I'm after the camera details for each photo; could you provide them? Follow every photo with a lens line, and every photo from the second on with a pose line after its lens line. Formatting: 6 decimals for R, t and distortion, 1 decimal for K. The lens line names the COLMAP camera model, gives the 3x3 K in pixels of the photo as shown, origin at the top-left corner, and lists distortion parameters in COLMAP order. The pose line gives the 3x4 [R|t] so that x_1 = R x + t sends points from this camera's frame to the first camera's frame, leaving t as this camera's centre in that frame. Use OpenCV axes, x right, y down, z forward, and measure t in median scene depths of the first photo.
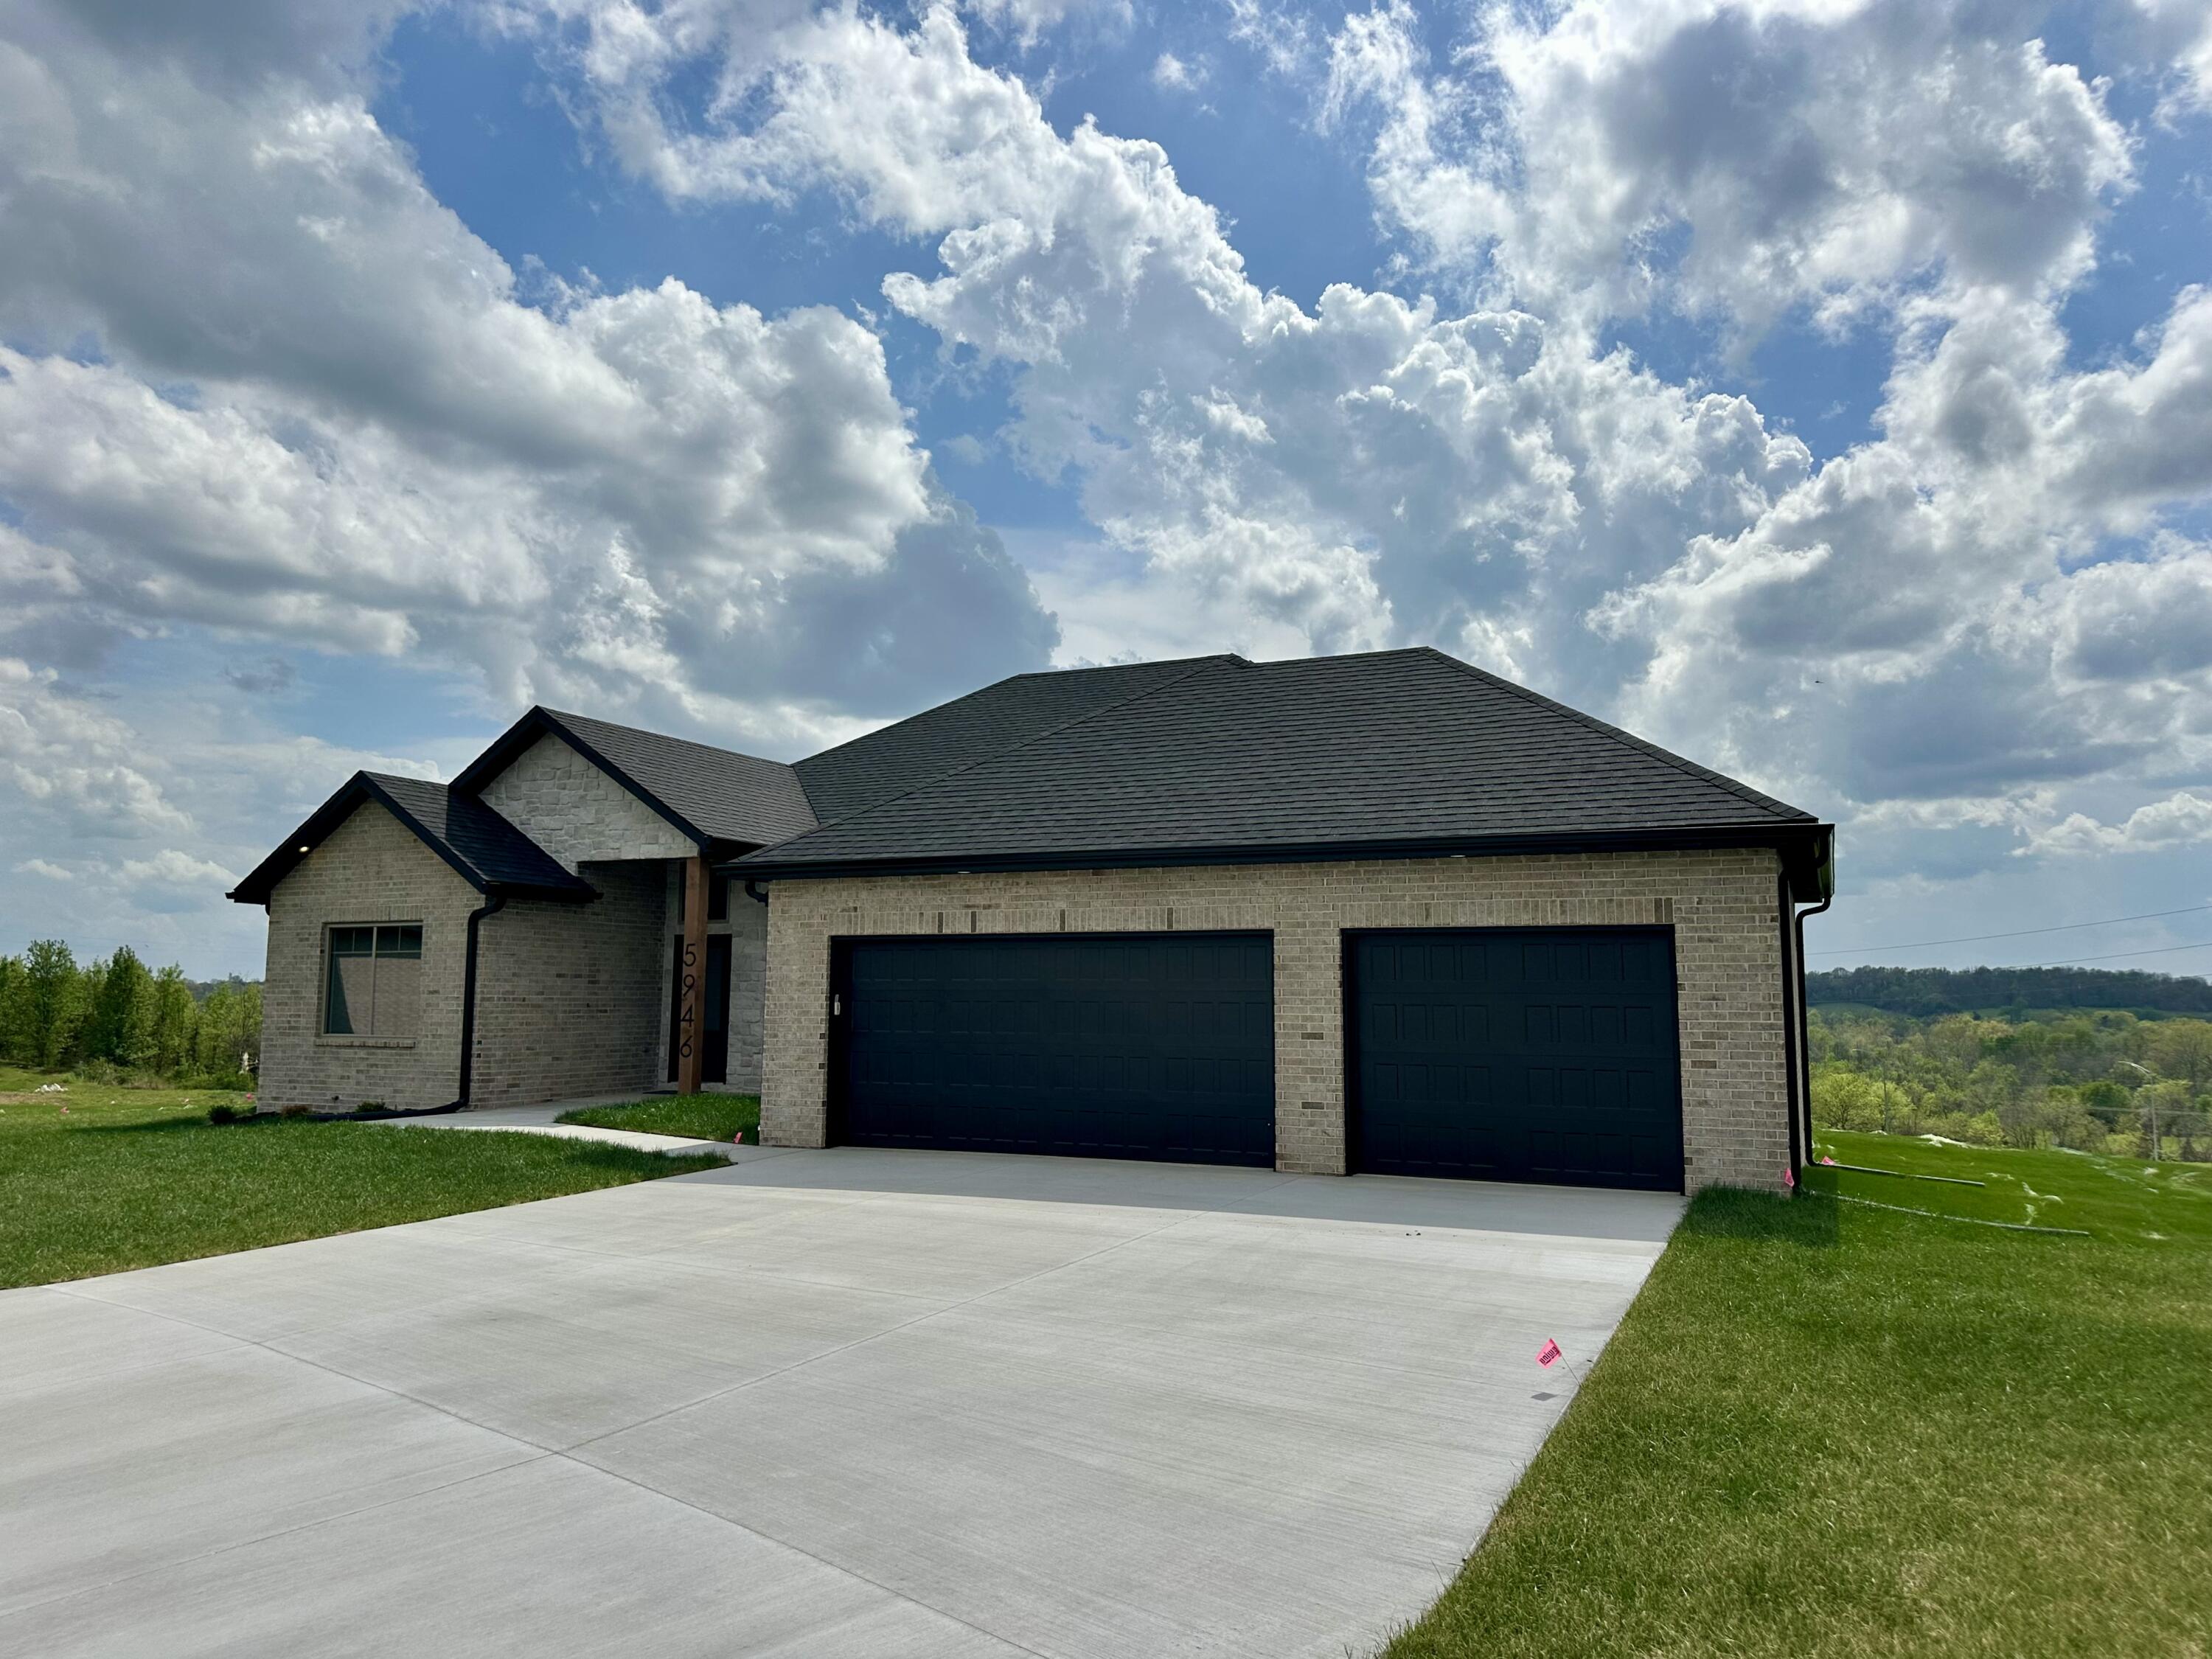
lens RADIAL K [[1661.2, 0, 1108.8], [0, 1661.2, 837.8], [0, 0, 1]] dist [0.086616, -0.054416]
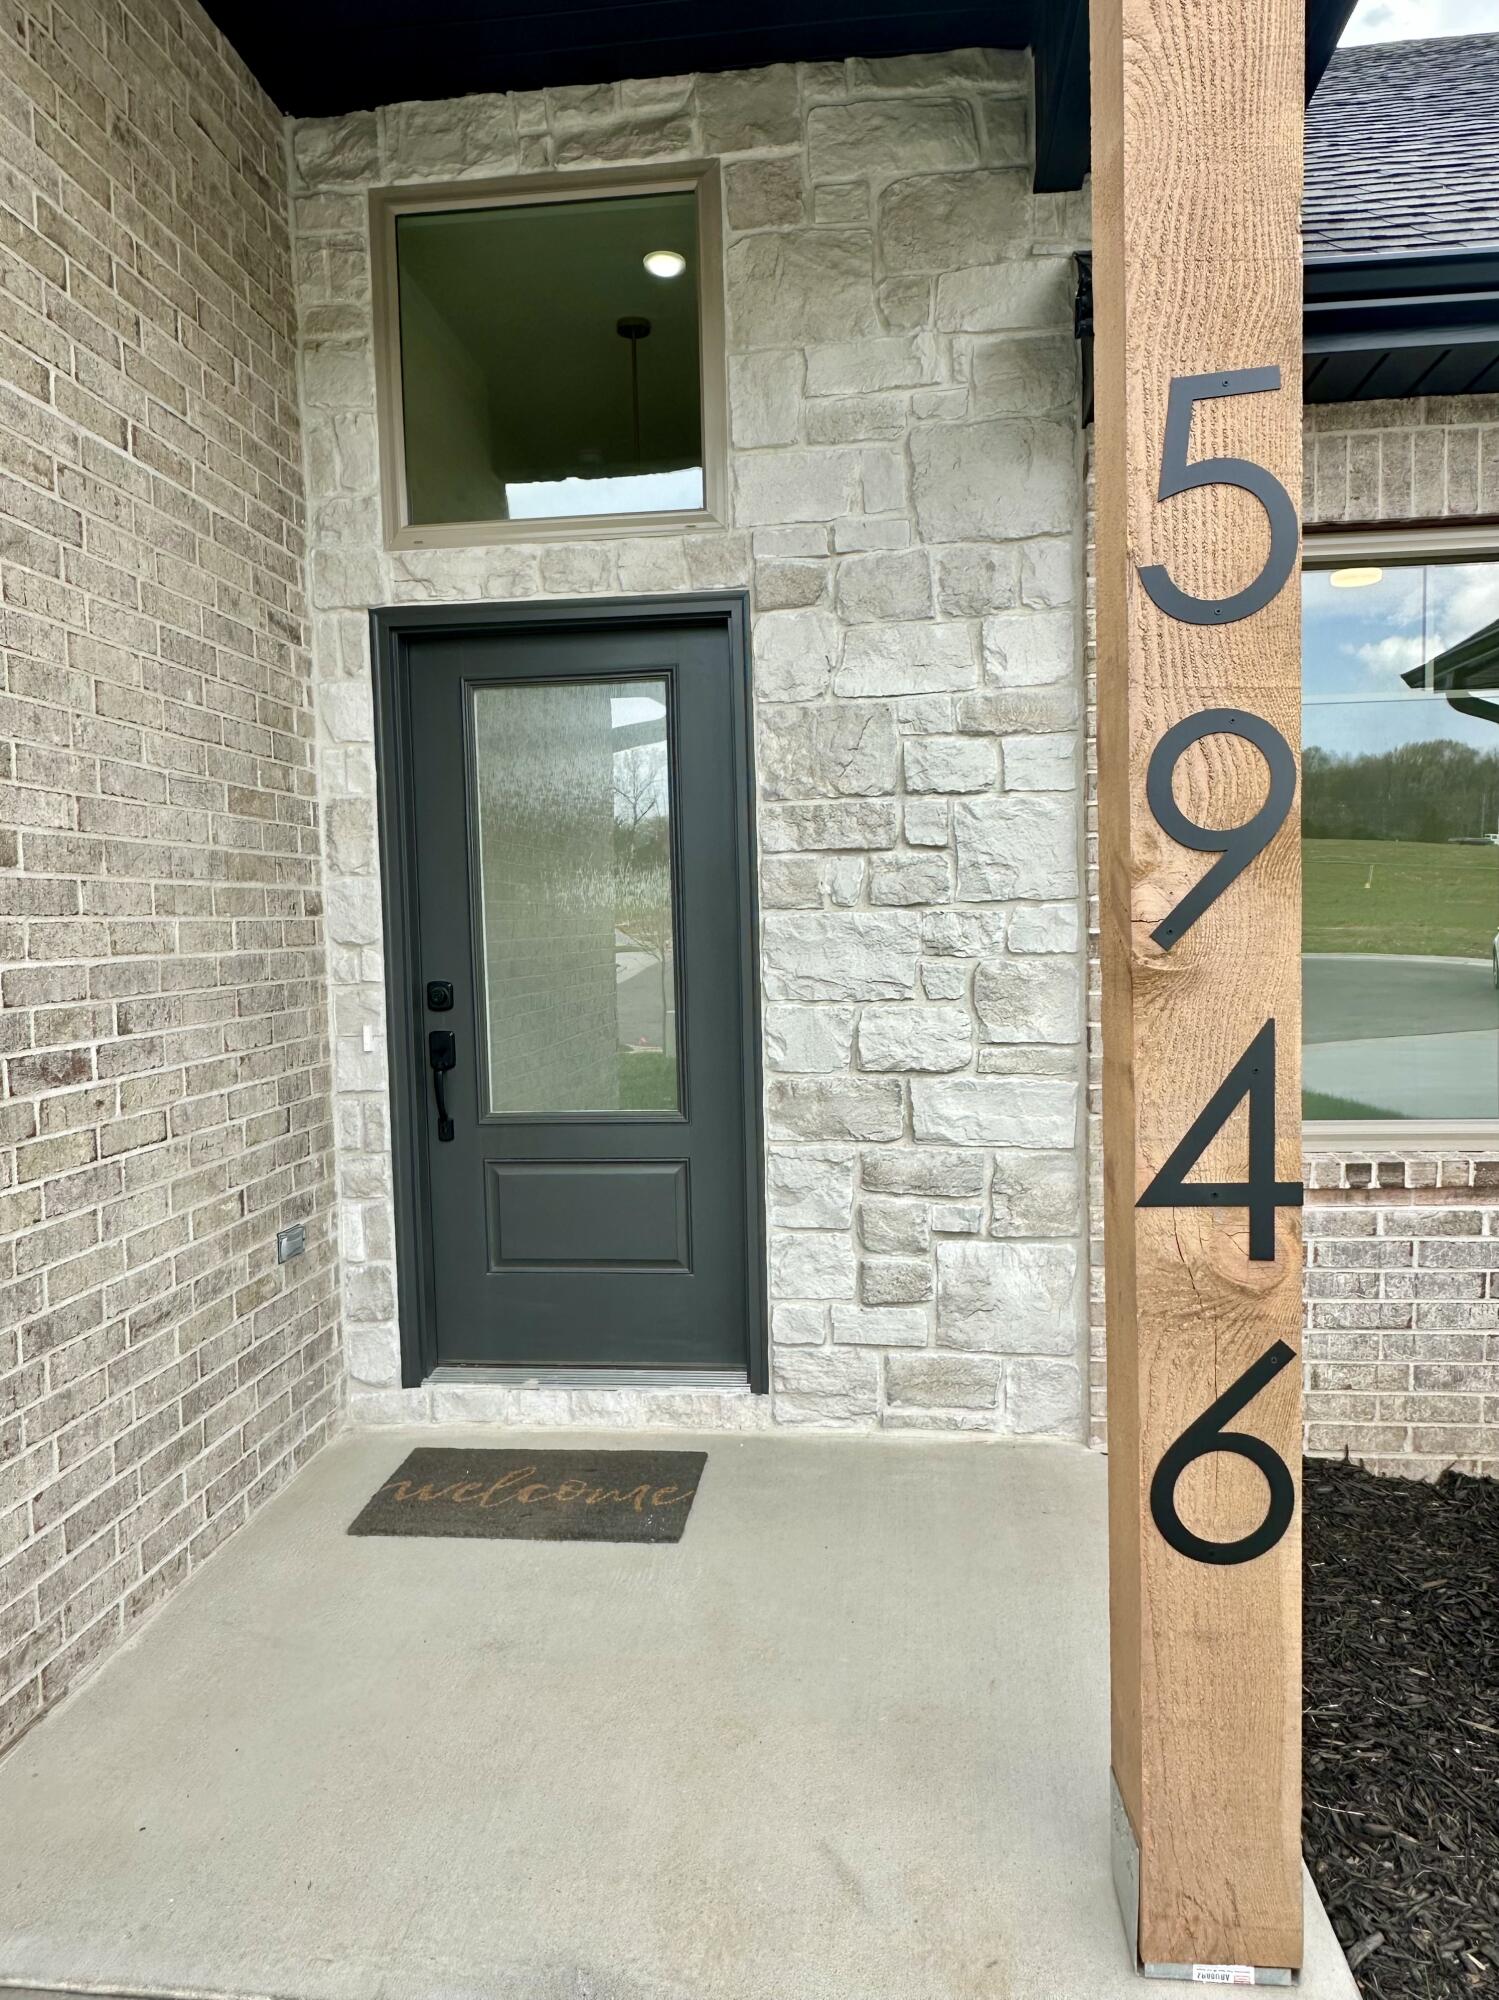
lens RADIAL K [[1318.0, 0, 748.1], [0, 1318.0, 1020.0], [0, 0, 1]] dist [-0.002431, -0.009420]
pose [[0.947582, -0.052755, 0.315128, -0.283600], [-0.002956, 0.984786, 0.173748, 0.081668], [-0.319499, -0.165572, 0.933009, 0.891062]]
